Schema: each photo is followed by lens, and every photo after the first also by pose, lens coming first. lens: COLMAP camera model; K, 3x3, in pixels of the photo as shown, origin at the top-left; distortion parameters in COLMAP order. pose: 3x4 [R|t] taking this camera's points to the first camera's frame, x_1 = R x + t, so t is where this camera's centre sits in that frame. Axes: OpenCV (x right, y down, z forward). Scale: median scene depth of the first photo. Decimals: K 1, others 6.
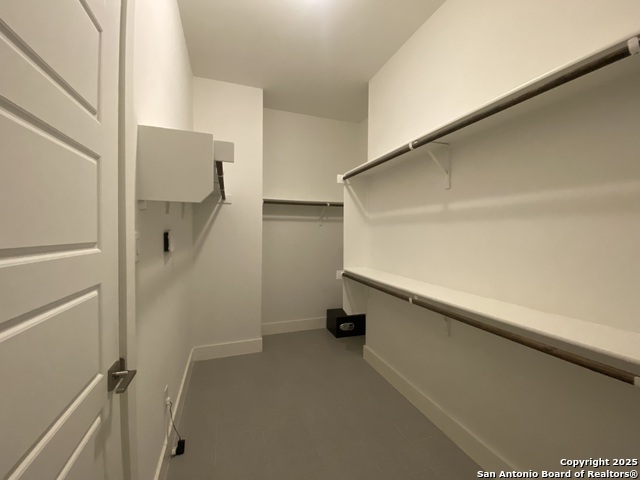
lens RADIAL K [[260.6, 0, 318.0], [0, 260.6, 236.9], [0, 0, 1]] dist [0.019267, -0.022503]
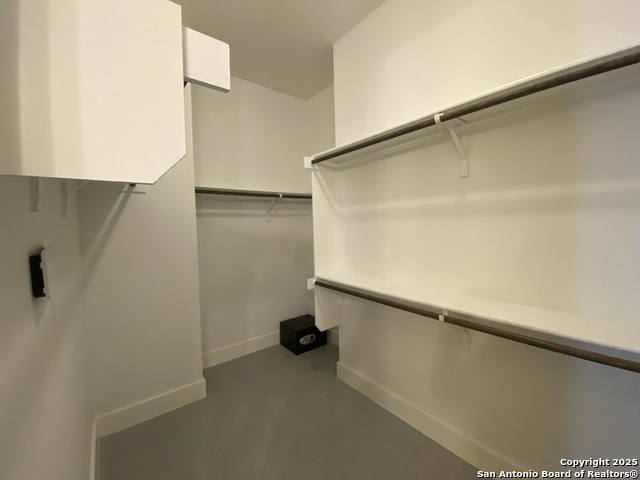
lens RADIAL K [[260.6, 0, 318.0], [0, 260.6, 236.9], [0, 0, 1]] dist [0.019267, -0.022503]
pose [[0.945435, -0.044565, 0.322747, -0.144699], [0.034866, 0.998752, 0.035773, -0.024671], [-0.323939, -0.022568, 0.945809, 0.234339]]
